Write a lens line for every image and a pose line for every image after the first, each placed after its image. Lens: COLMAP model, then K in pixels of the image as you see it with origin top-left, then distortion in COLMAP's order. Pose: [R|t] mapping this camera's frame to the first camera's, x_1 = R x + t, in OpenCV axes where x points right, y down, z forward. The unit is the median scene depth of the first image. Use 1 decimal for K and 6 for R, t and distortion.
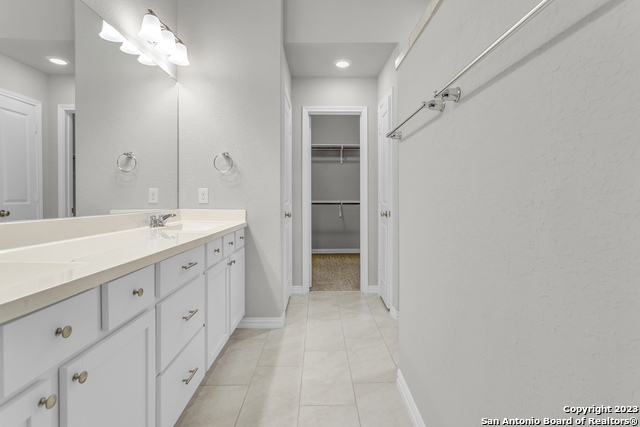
lens RADIAL K [[308.4, 0, 320.9], [0, 308.4, 205.6], [0, 0, 1]] dist [0.002816, 0.001103]
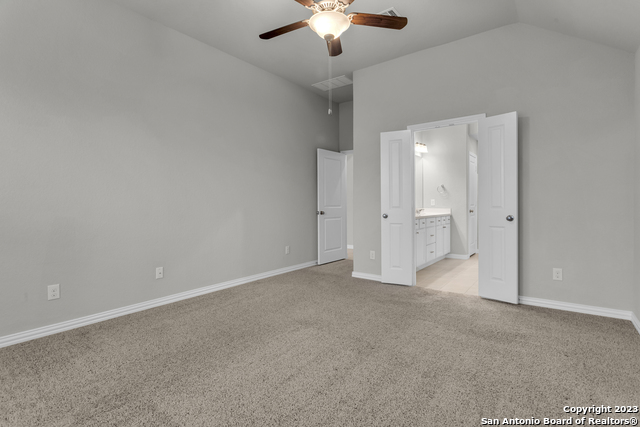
lens RADIAL K [[308.4, 0, 320.9], [0, 308.4, 205.6], [0, 0, 1]] dist [0.002816, 0.001103]
pose [[0.803931, 0.001098, -0.594722, 0.393678], [-0.011102, 0.999852, -0.013162, 0.037033], [0.594619, 0.017183, 0.803824, -1.617073]]
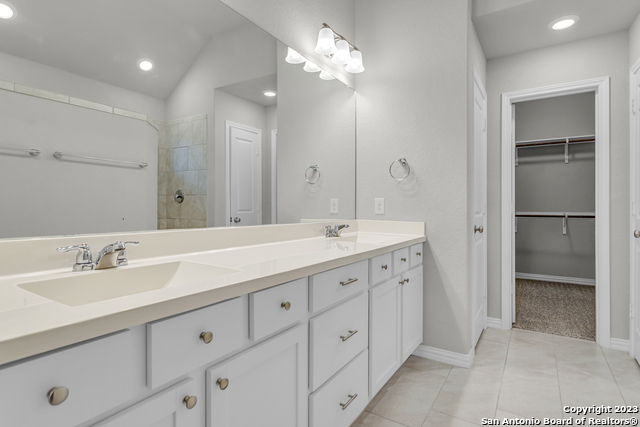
lens RADIAL K [[331.3, 0, 319.5], [0, 331.3, 210.7], [0, 0, 1]] dist [-0.001113, 0.002143]
pose [[0.839404, 0.007307, -0.543459, 0.017412], [-0.016953, 0.999775, -0.012743, -0.001589], [0.543244, 0.019910, 0.839339, 0.050358]]
